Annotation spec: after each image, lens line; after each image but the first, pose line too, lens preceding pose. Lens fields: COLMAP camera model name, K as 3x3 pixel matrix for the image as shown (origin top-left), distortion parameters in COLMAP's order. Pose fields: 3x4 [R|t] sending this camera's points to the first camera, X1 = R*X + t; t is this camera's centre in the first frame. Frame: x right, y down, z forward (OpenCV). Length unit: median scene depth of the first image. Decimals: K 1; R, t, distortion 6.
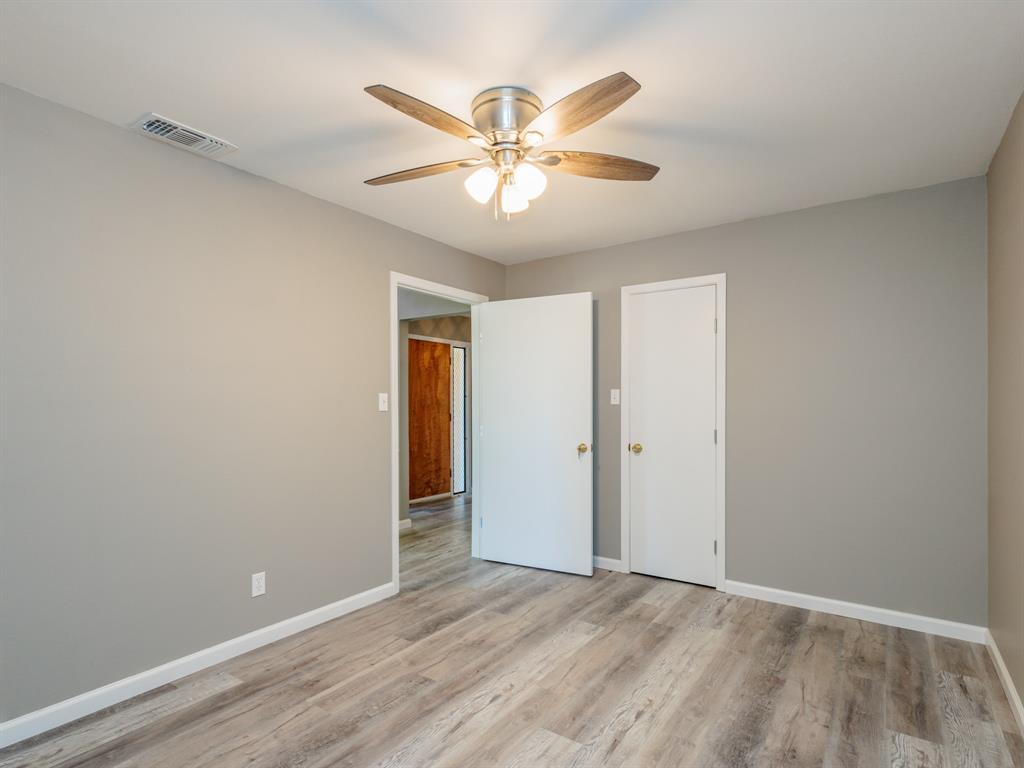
lens RADIAL K [[532.1, 0, 512.4], [0, 532.1, 389.4], [0, 0, 1]] dist [0.012388, -0.003809]
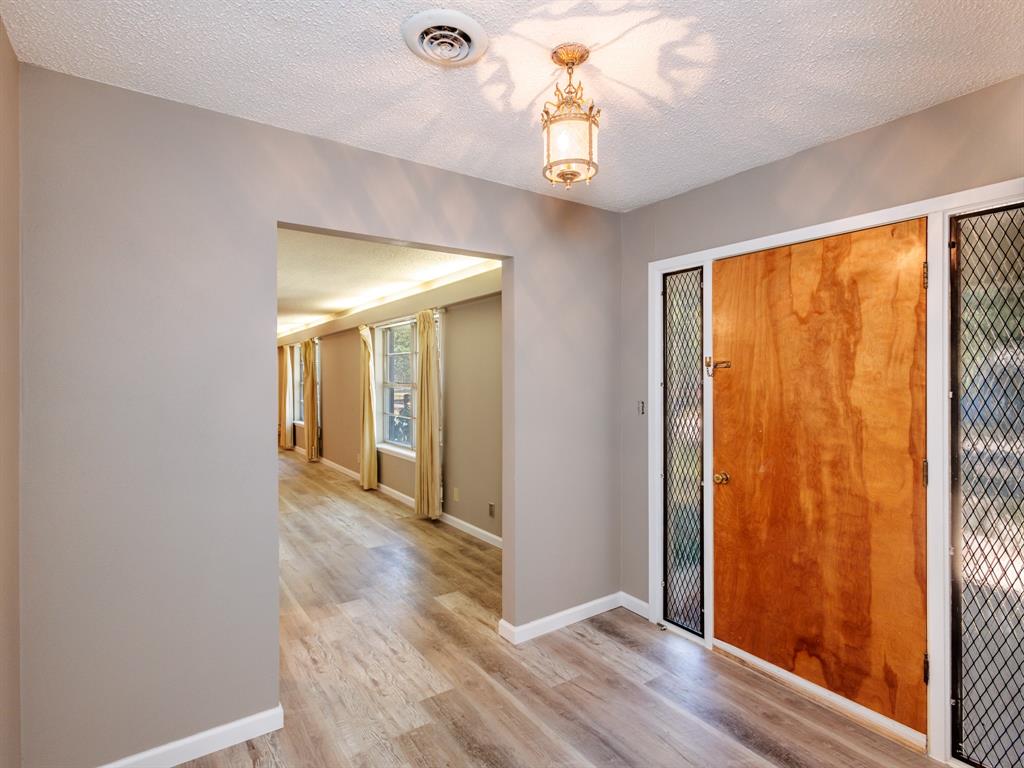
lens RADIAL K [[532.1, 0, 510.6], [0, 532.1, 379.3], [0, 0, 1]] dist [0.012388, -0.003809]
pose [[-0.351778, 0.009357, -0.936037, 0.238394], [0.026724, 0.999643, -0.000051, -0.003835], [0.935702, -0.025033, -0.351903, 0.932835]]
